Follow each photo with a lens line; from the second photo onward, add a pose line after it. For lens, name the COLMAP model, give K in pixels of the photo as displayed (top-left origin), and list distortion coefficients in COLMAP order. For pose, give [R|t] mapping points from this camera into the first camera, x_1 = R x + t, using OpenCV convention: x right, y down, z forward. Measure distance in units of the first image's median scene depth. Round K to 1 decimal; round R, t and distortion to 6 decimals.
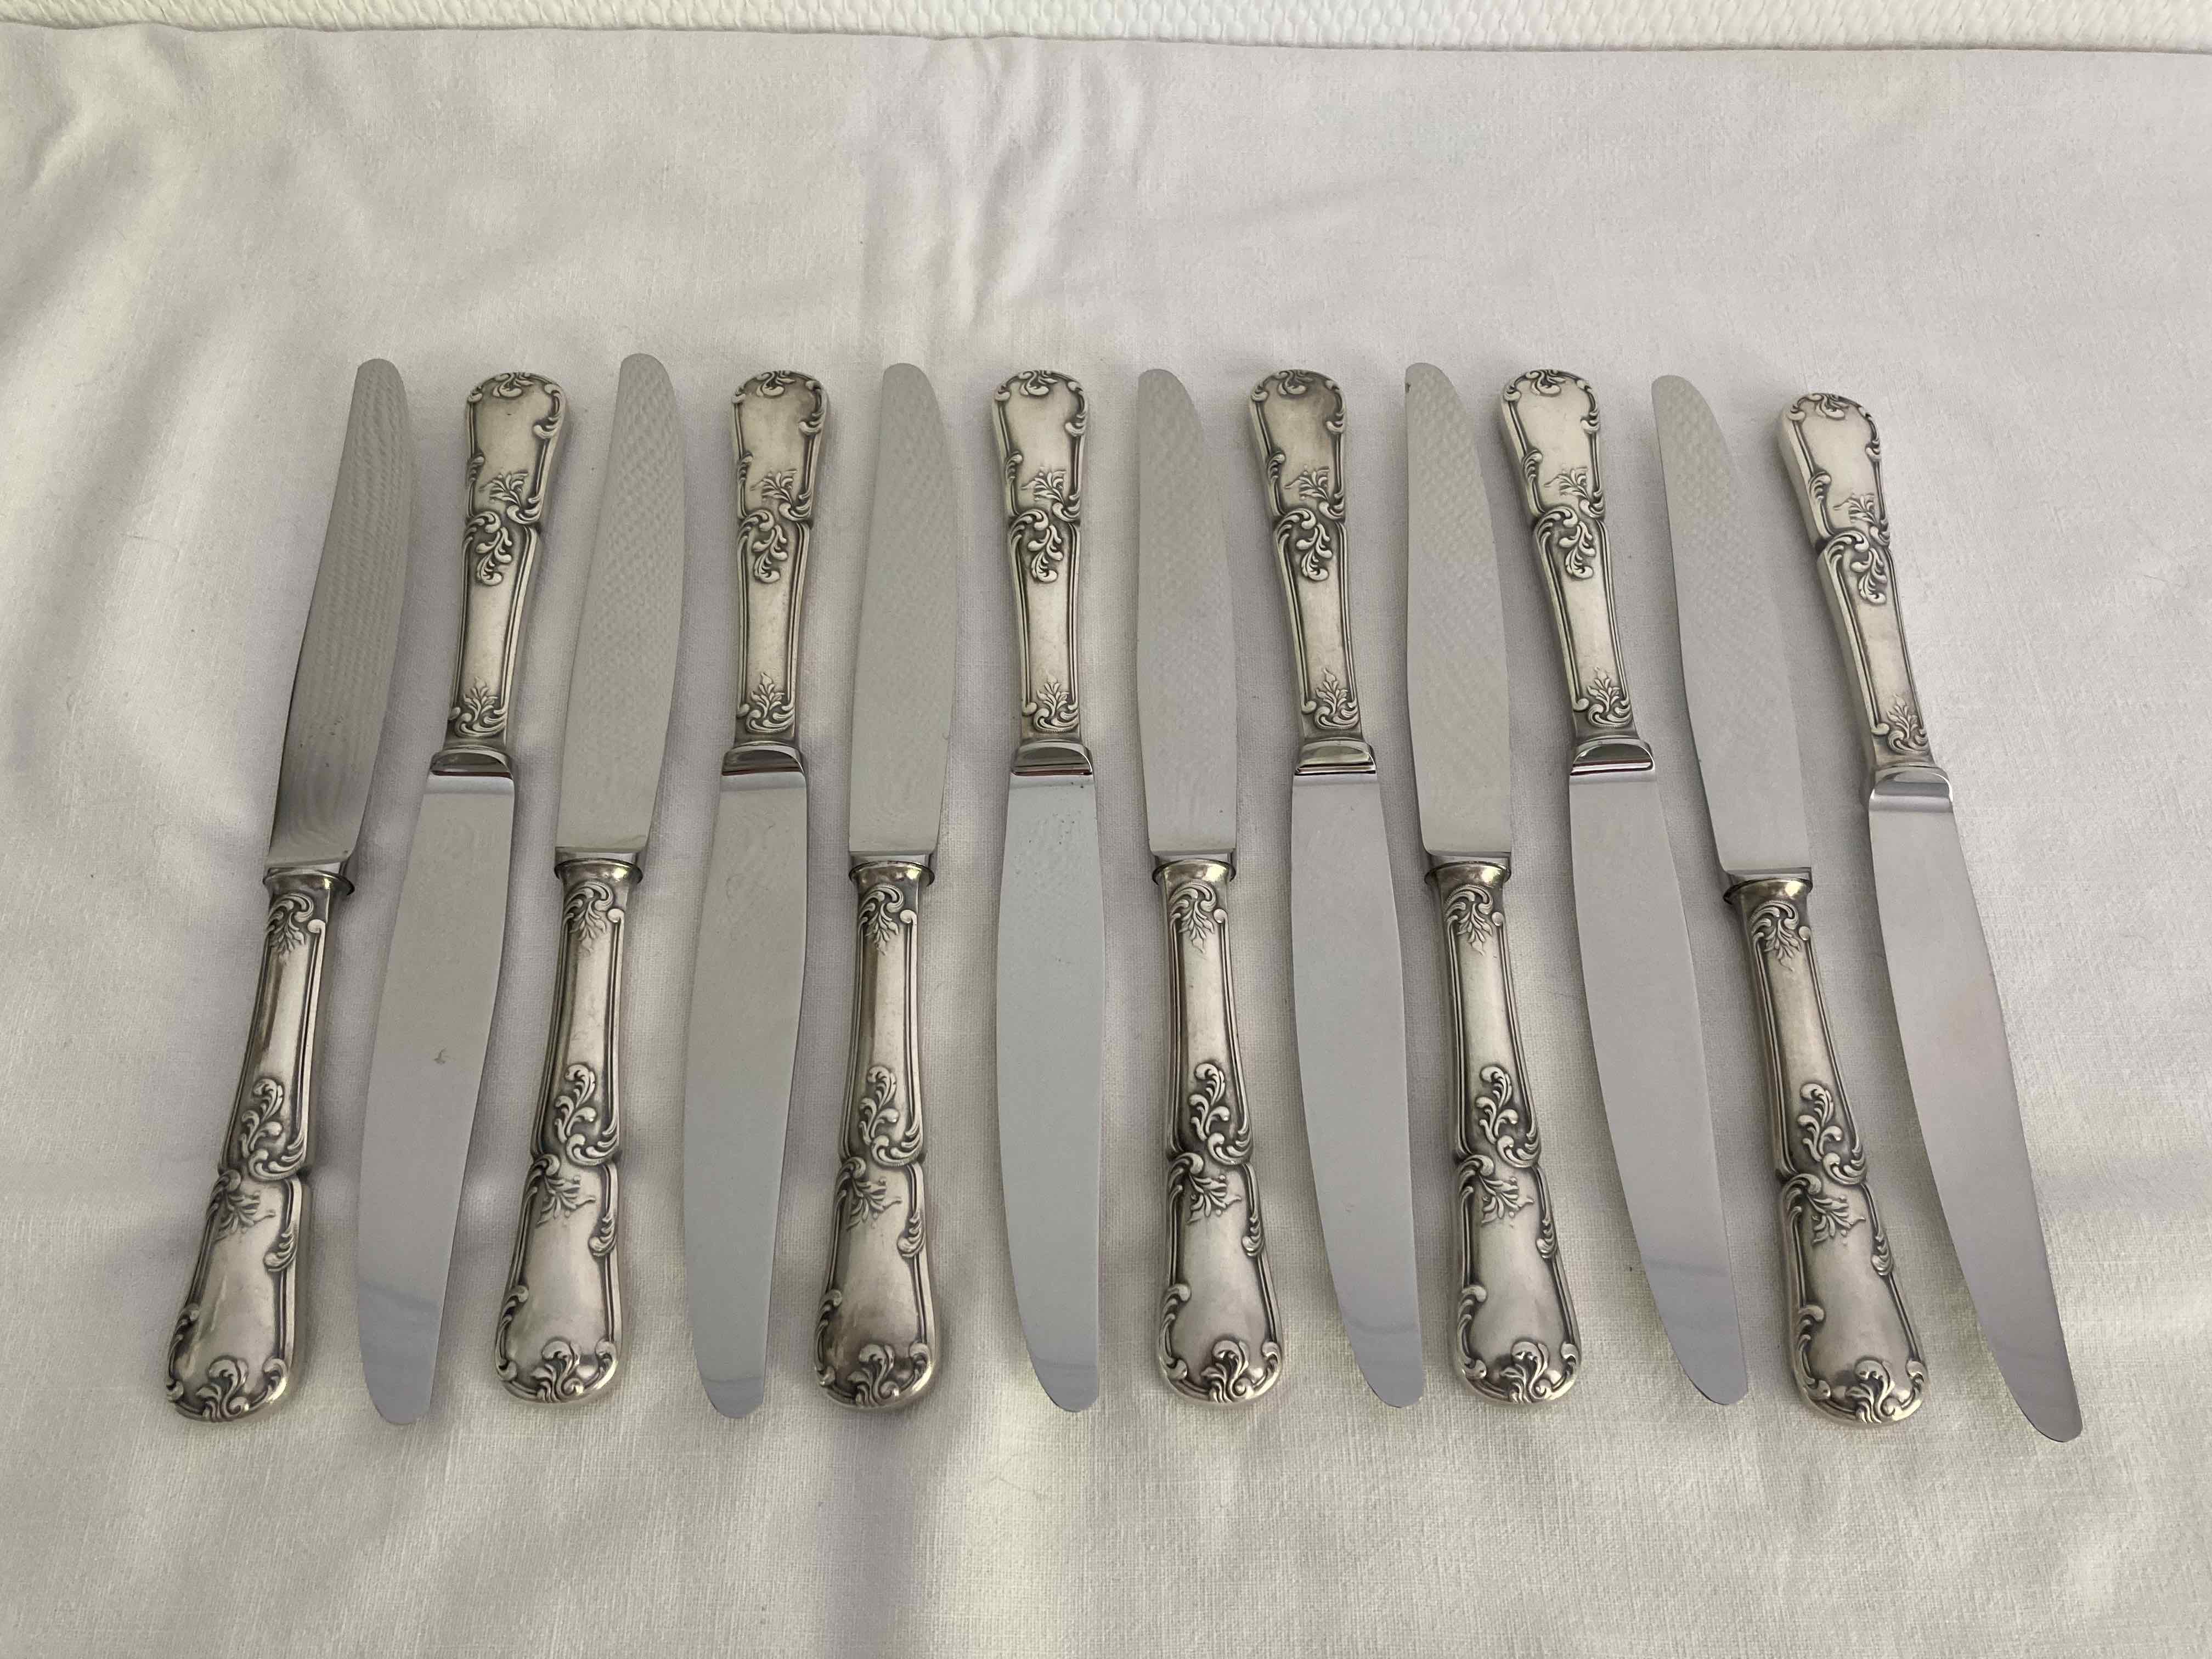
lens RADIAL K [[1784.0, 0, 1100.7], [0, 1784.0, 818.5], [0, 0, 1]] dist [-0.006932, -0.003899]
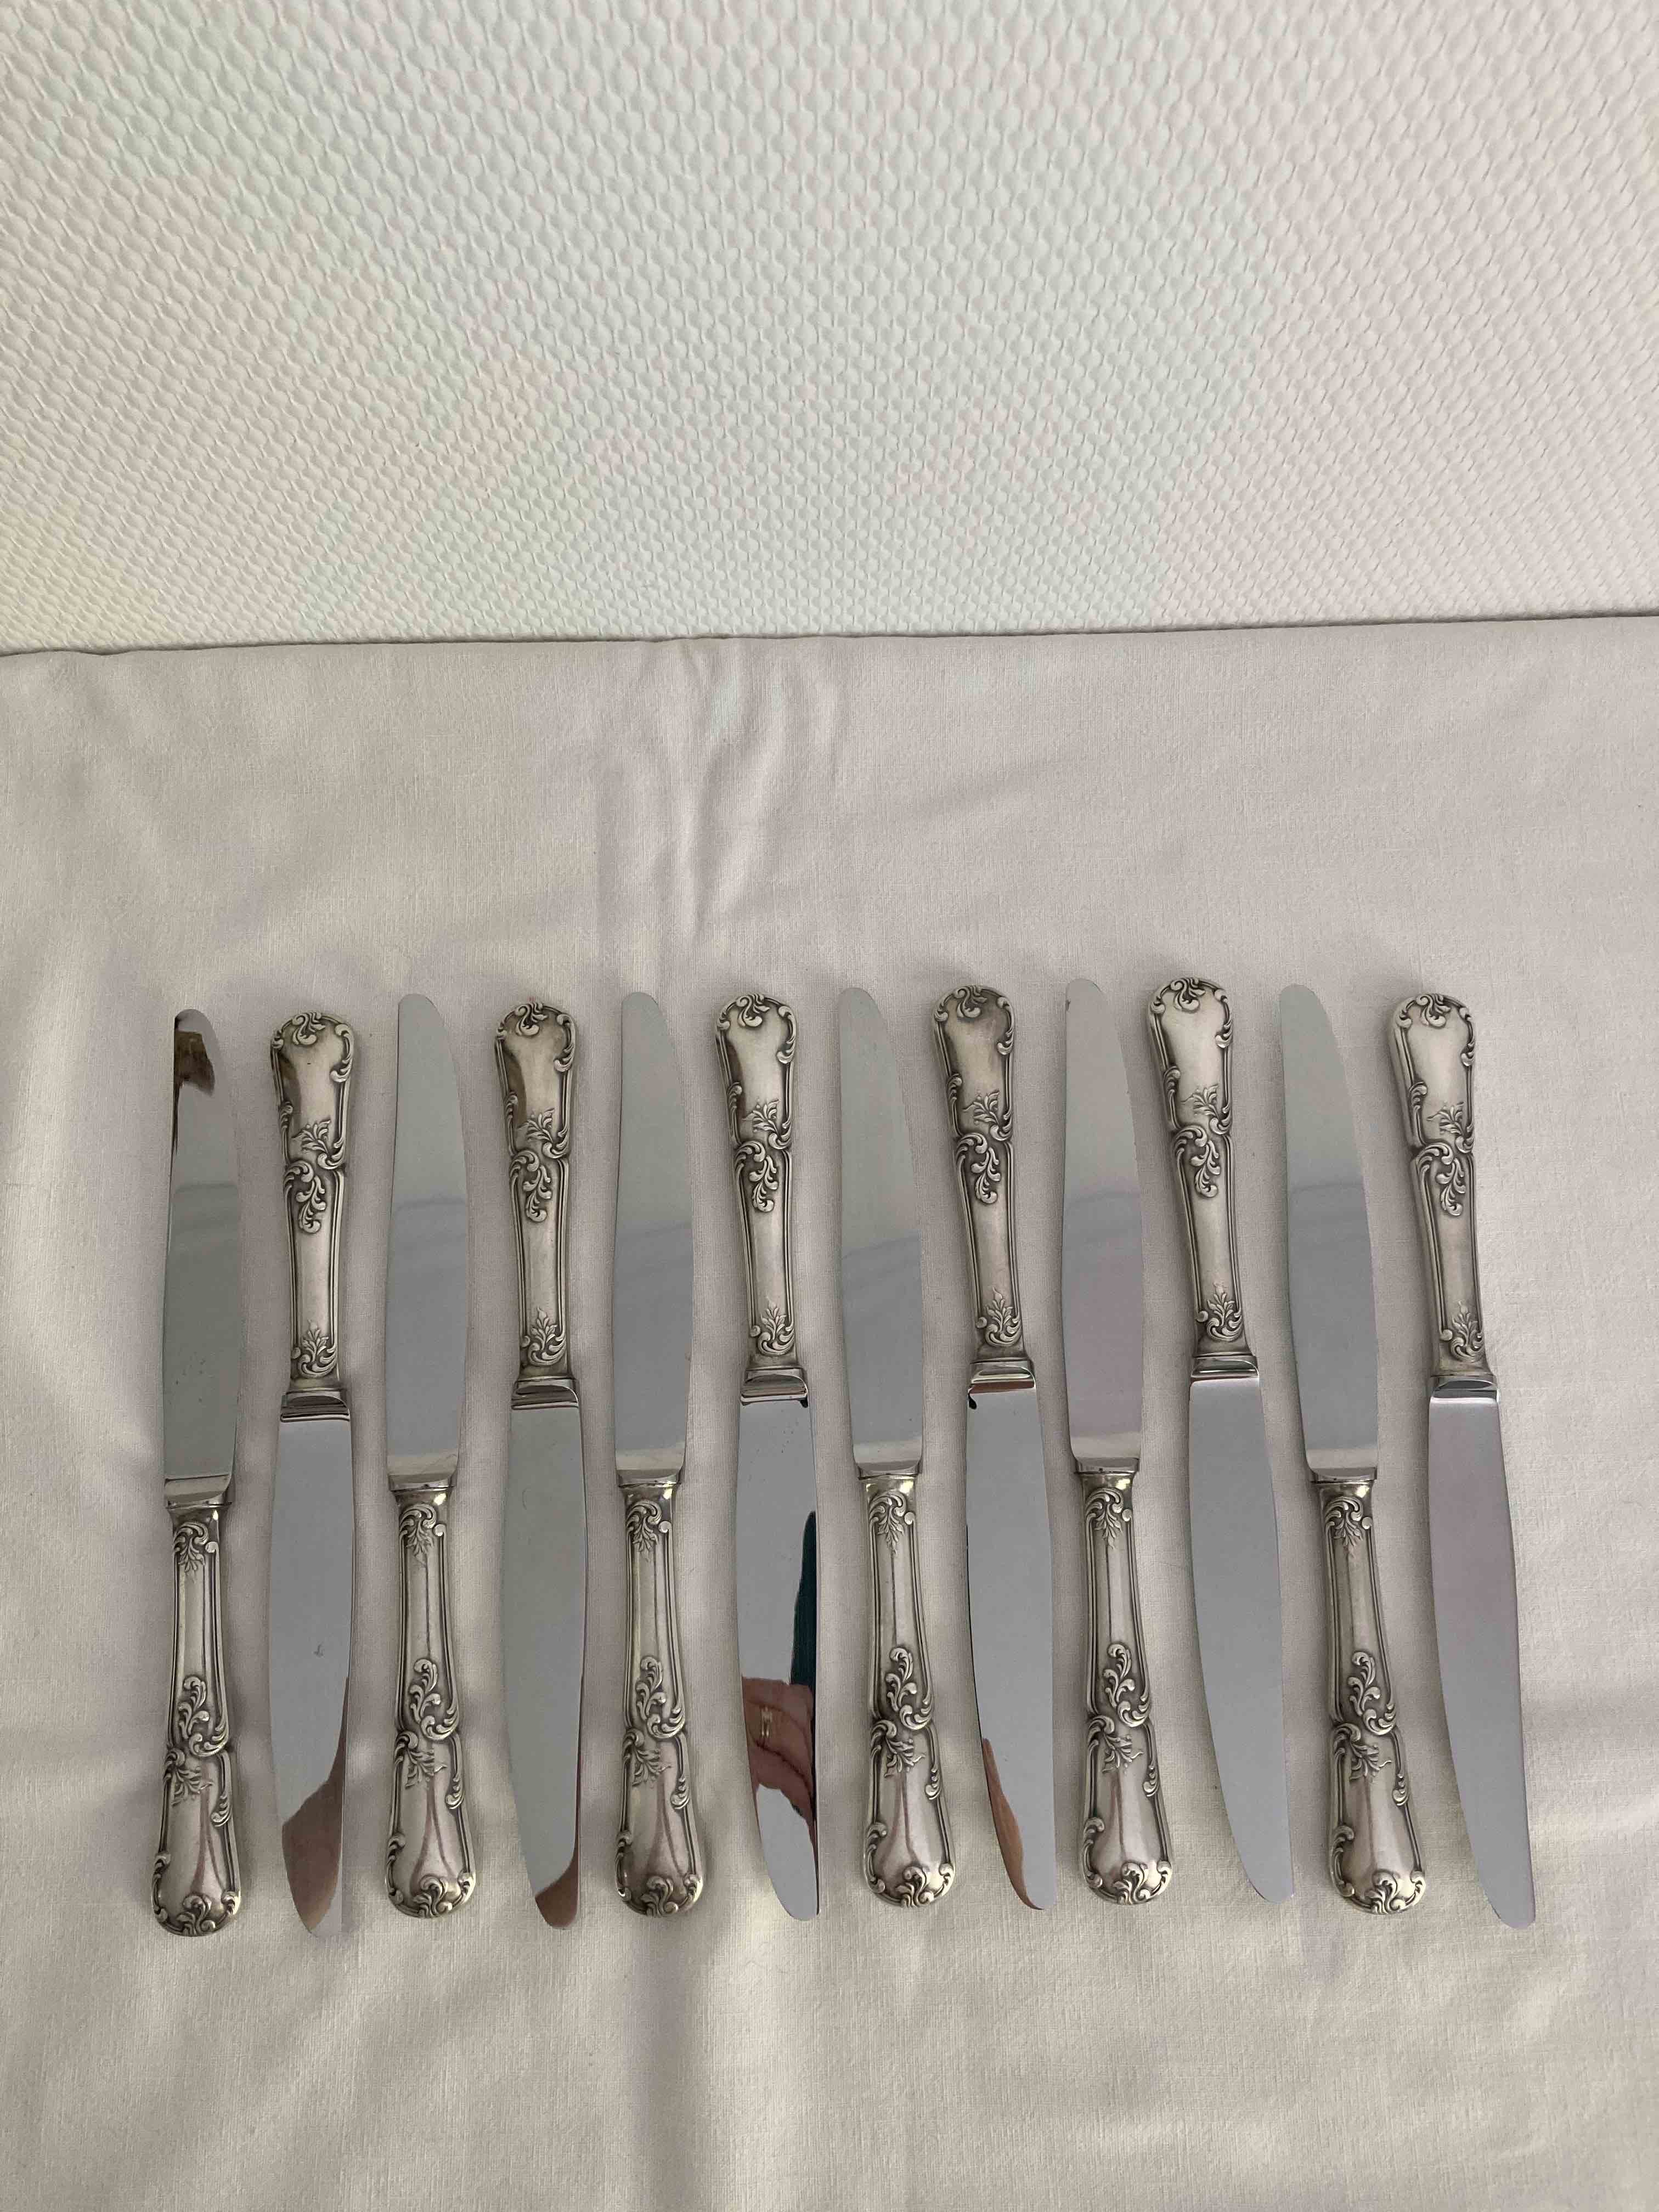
lens RADIAL K [[1784.0, 0, 829.5], [0, 1784.0, 1106.0], [0, 0, 1]] dist [-0.006932, -0.003899]
pose [[0.999373, -0.027222, -0.022628, 0.047832], [0.031651, 0.973419, 0.226833, -0.531978], [0.015852, -0.227407, 0.973671, -0.184860]]
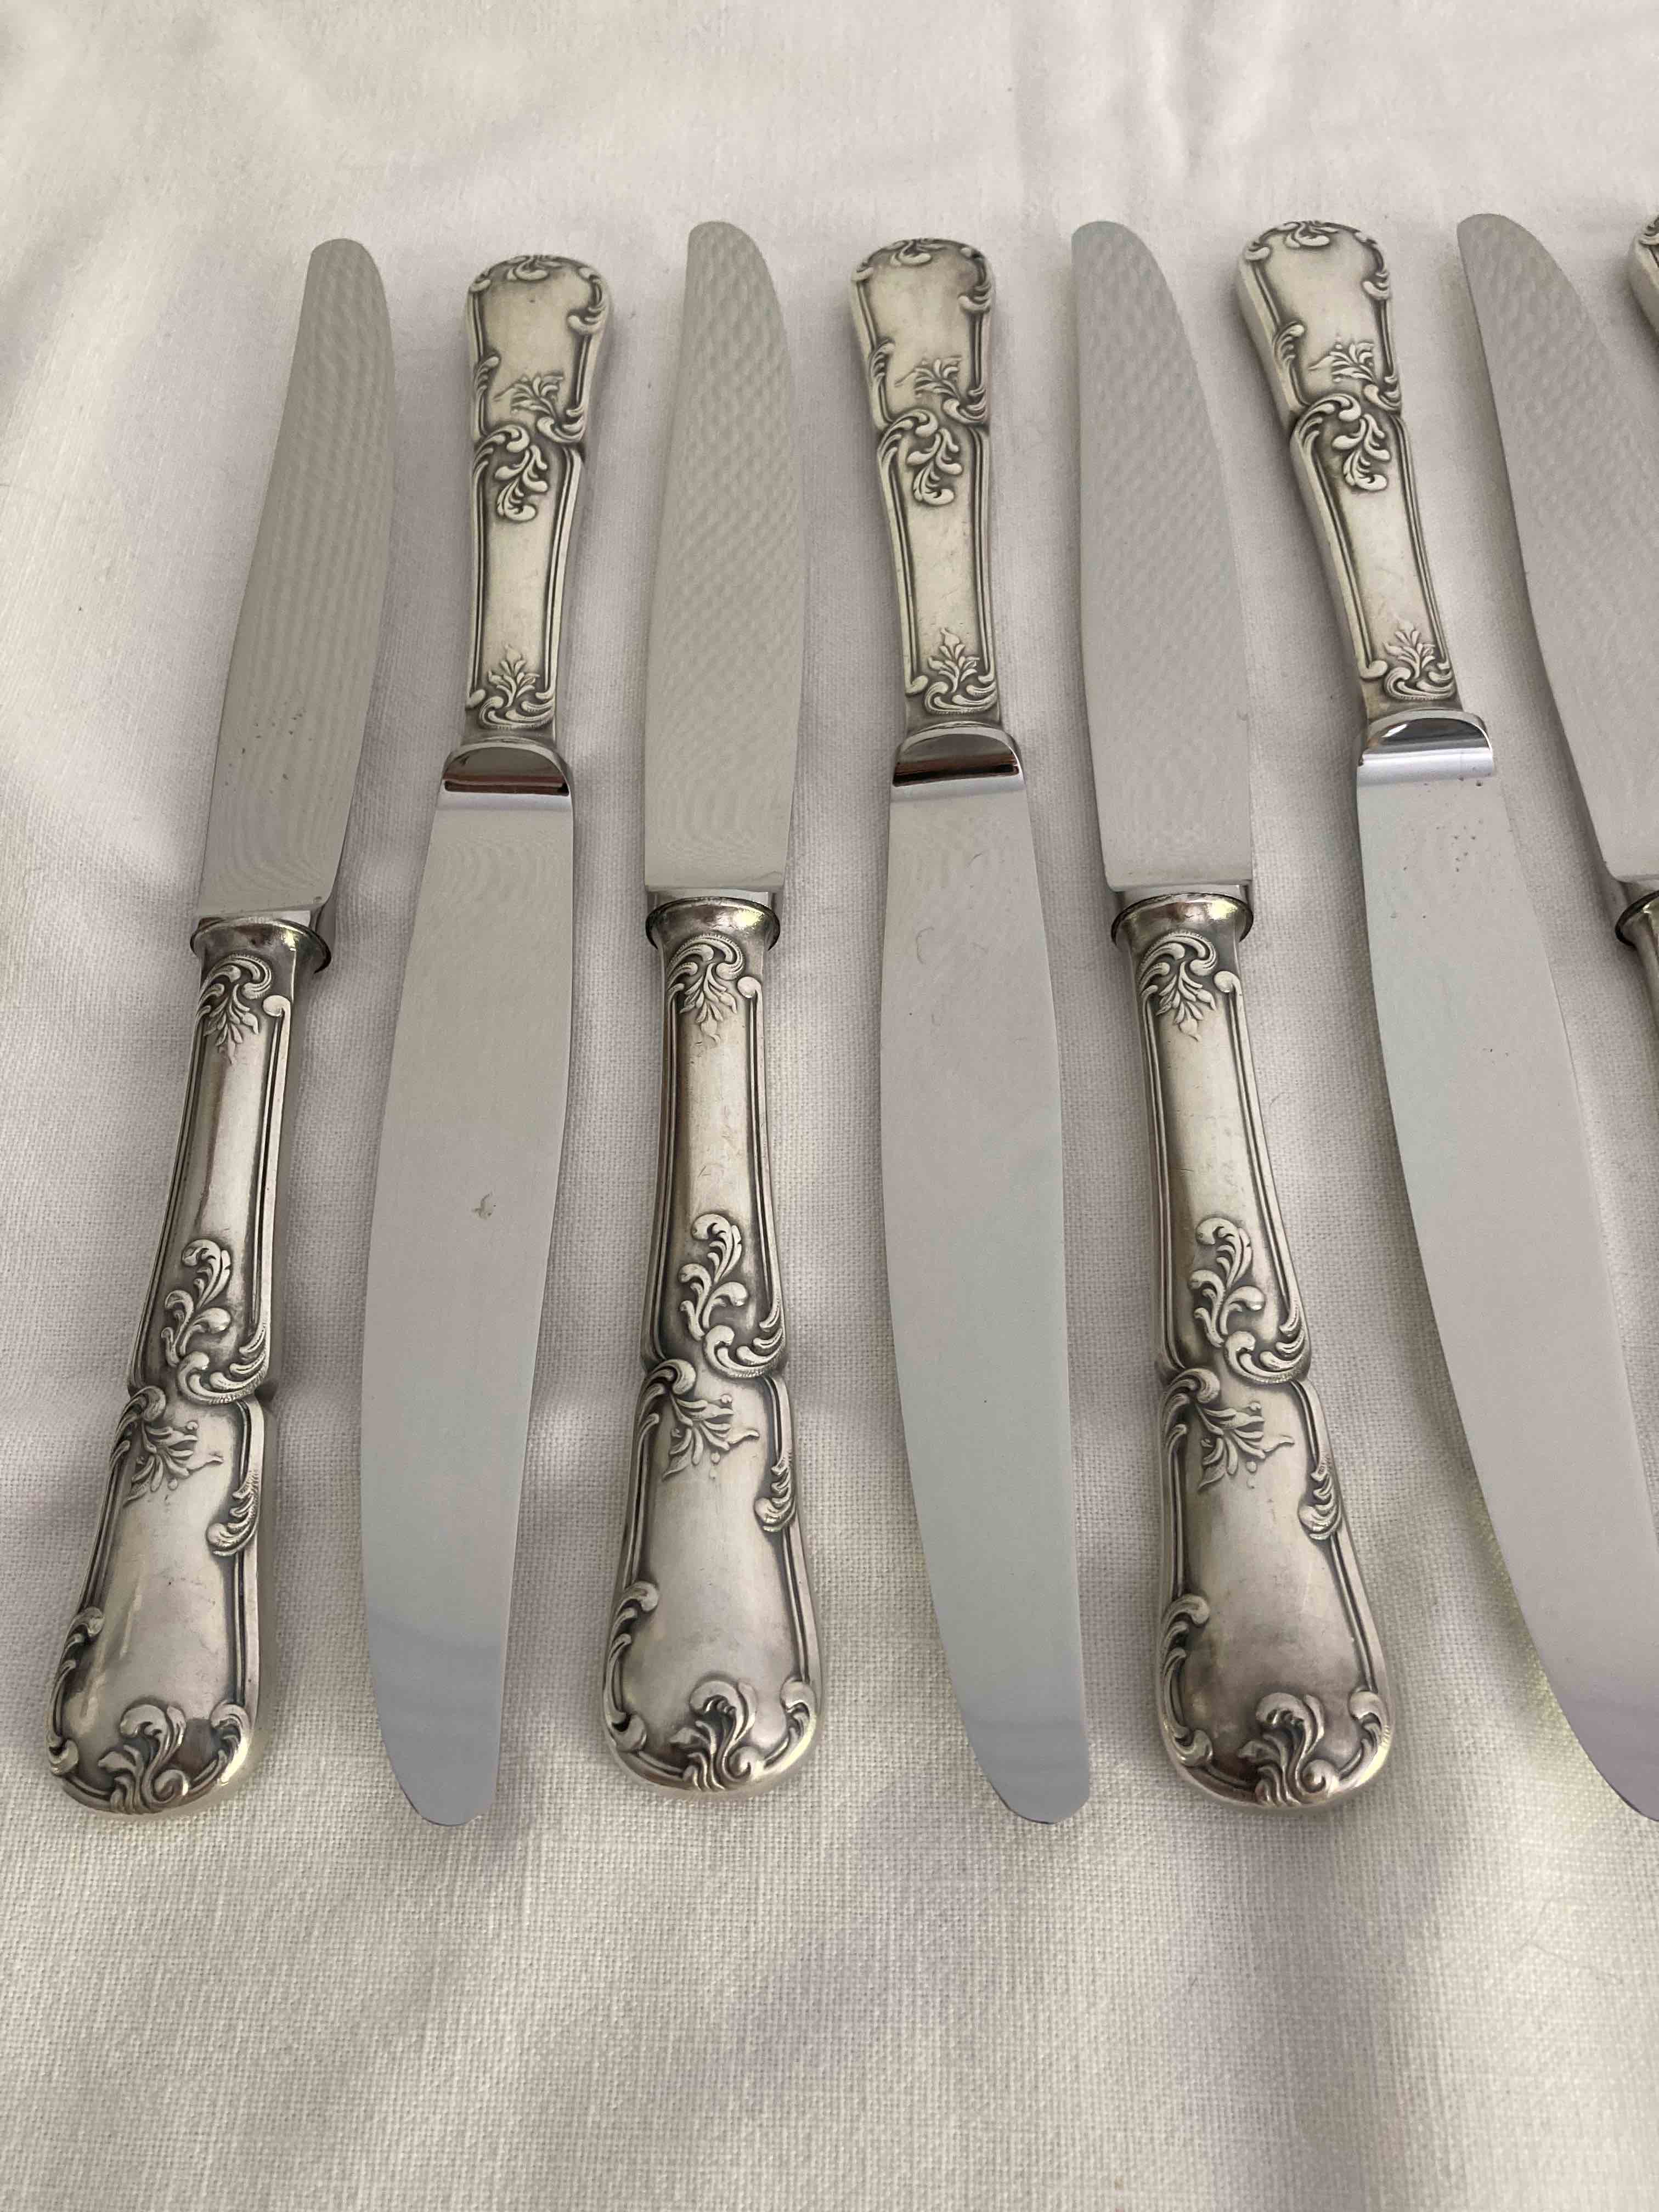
lens RADIAL K [[1784.0, 0, 829.5], [0, 1784.0, 1106.0], [0, 0, 1]] dist [-0.006932, -0.003899]
pose [[0.997526, -0.011486, -0.069347, -0.203509], [0.010300, 0.999795, -0.017437, 0.108448], [0.069533, 0.016679, 0.997440, 0.389393]]
